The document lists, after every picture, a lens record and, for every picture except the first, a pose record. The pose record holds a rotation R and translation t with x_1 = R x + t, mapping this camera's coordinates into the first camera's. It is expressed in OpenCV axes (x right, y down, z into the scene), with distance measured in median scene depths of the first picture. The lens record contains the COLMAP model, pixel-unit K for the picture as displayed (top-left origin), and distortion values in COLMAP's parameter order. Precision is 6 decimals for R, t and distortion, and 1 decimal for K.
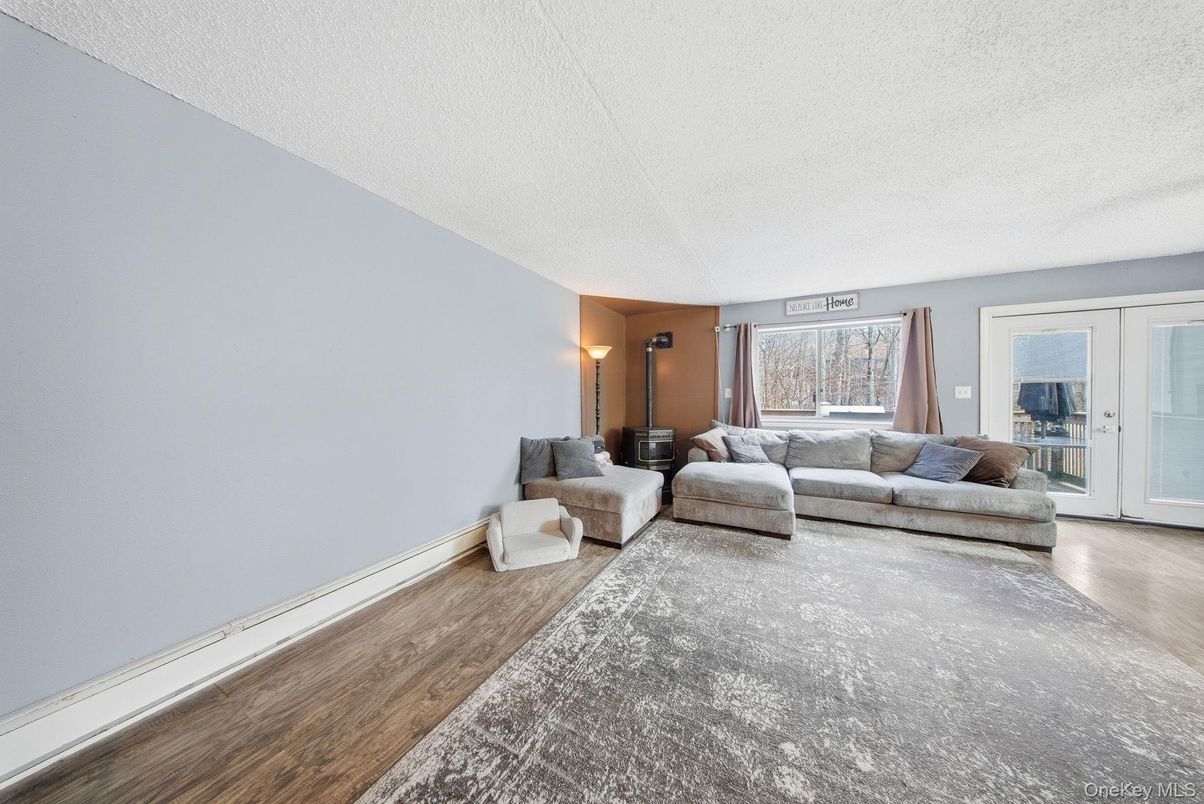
lens RADIAL K [[361.5, 0, 600.7], [0, 361.5, 401.2], [0, 0, 1]] dist [-0.000192, -0.001411]
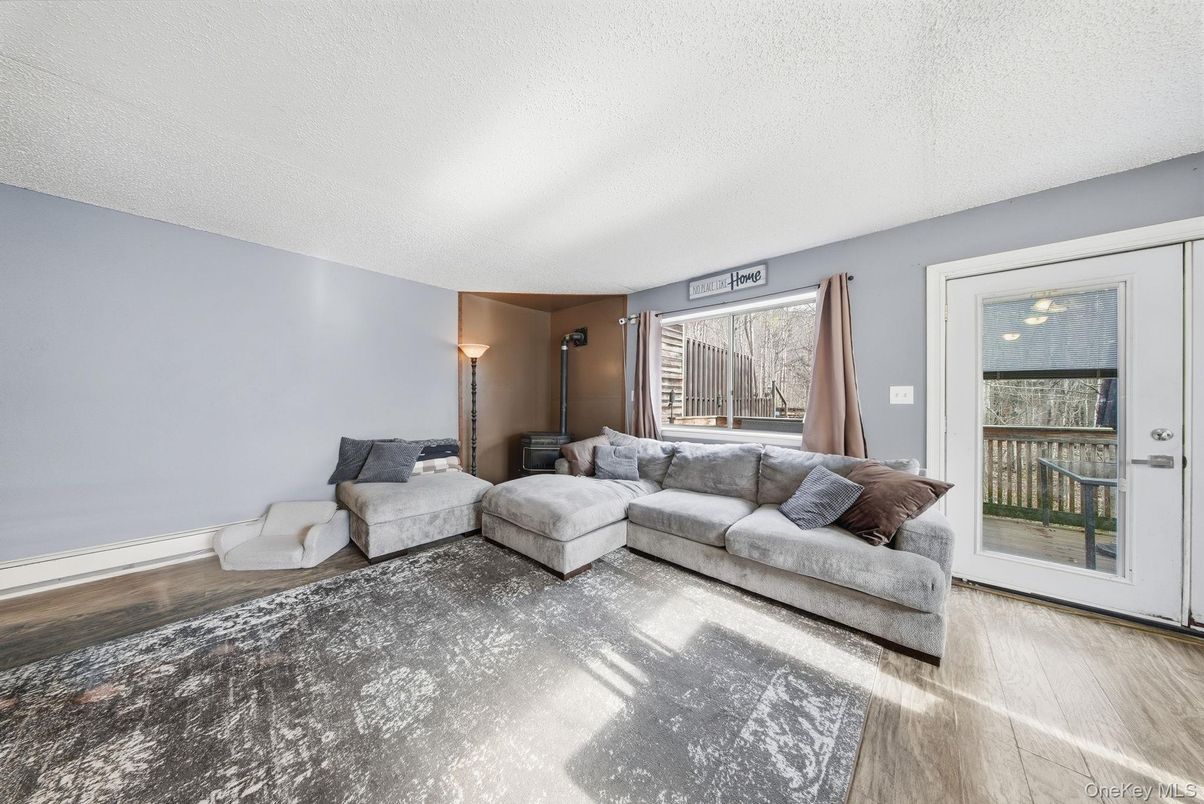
lens RADIAL K [[361.5, 0, 594.2], [0, 361.5, 399.4], [0, 0, 1]] dist [-0.000192, -0.001411]
pose [[0.963804, 0.009050, -0.266460, 0.712591], [-0.014257, 0.999743, -0.017614, 0.003669], [0.266232, 0.020775, 0.963685, 0.228123]]
